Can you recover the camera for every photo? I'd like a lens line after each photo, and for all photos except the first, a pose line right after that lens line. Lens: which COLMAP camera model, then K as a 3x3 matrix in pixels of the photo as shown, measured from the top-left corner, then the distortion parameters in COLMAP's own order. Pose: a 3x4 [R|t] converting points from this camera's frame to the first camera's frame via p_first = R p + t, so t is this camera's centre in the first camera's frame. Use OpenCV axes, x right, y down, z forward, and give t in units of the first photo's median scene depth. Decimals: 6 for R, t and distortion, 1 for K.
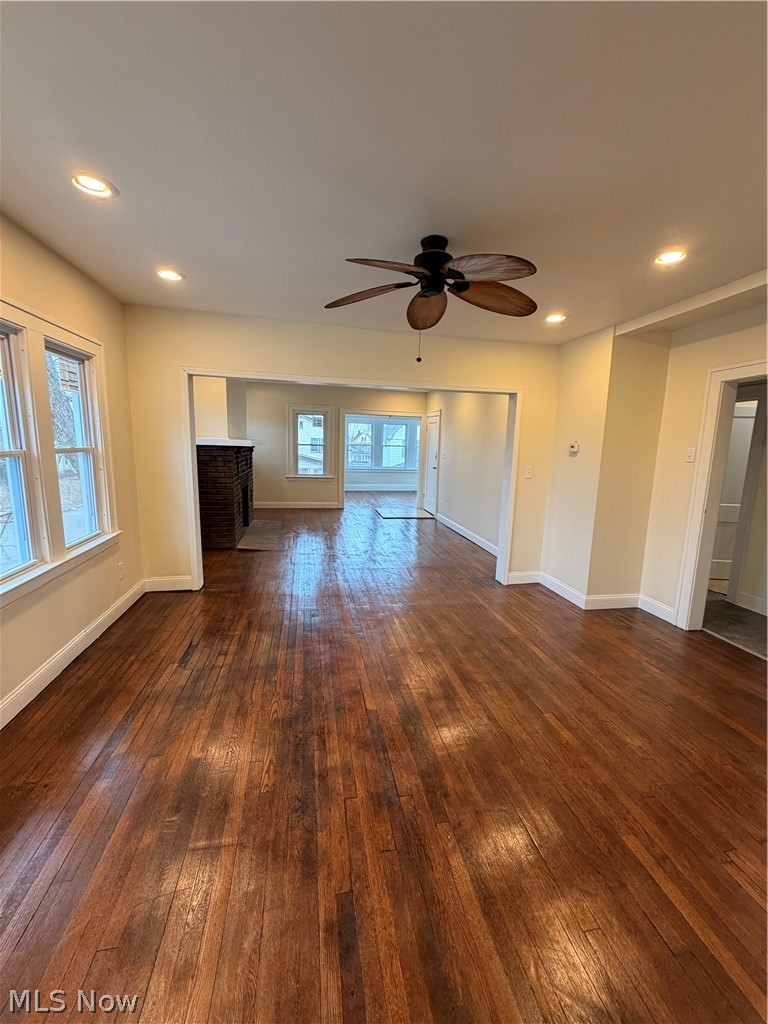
lens RADIAL K [[407.7, 0, 384.0], [0, 407.7, 512.0], [0, 0, 1]] dist [0.001704, -0.000046]
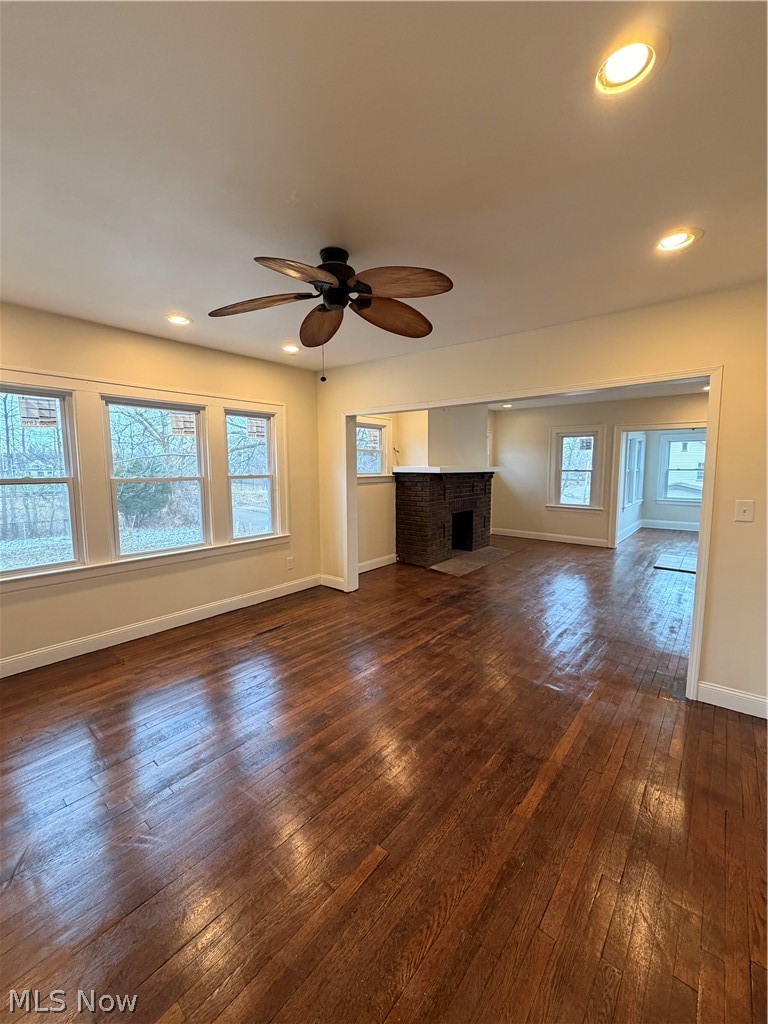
lens RADIAL K [[407.7, 0, 384.0], [0, 407.7, 512.0], [0, 0, 1]] dist [0.001704, -0.000046]
pose [[0.630324, 0.057491, -0.774201, 0.538667], [-0.110864, 0.993699, -0.016470, -0.035895], [0.768376, 0.096212, 0.632726, 0.306100]]
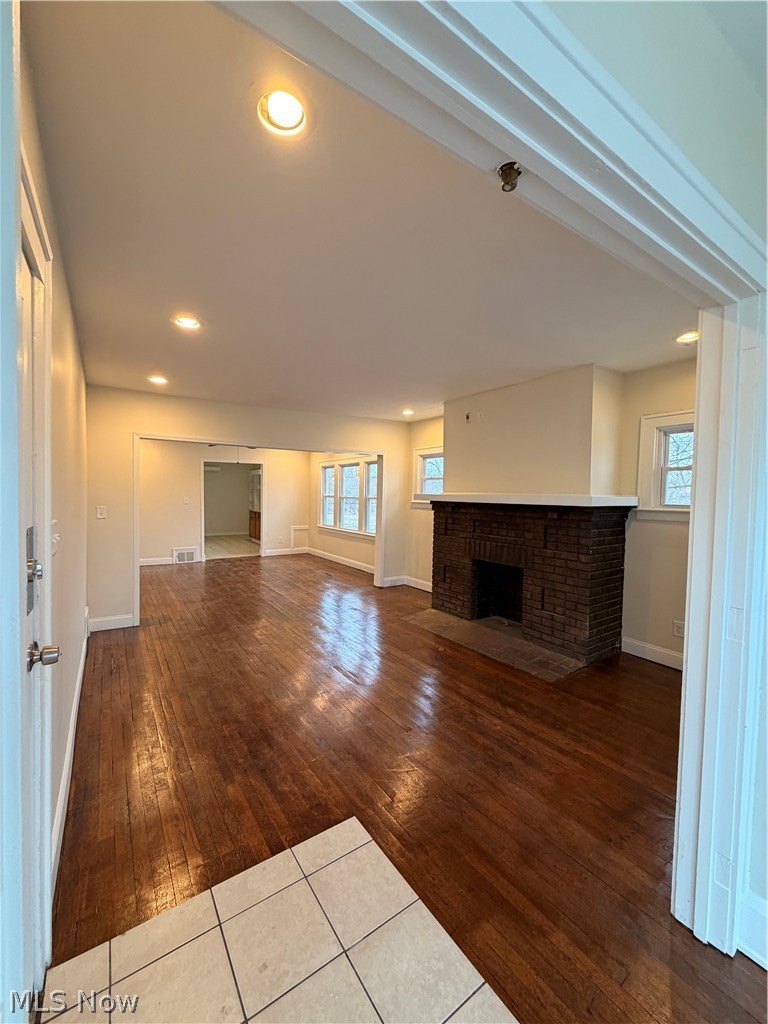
lens RADIAL K [[407.7, 0, 384.0], [0, 407.7, 512.0], [0, 0, 1]] dist [0.001704, -0.000046]
pose [[-0.914058, -0.018179, -0.405176, 0.187199], [-0.104813, 0.975648, 0.192679, -0.405168], [0.391806, 0.218587, -0.893704, 2.383609]]
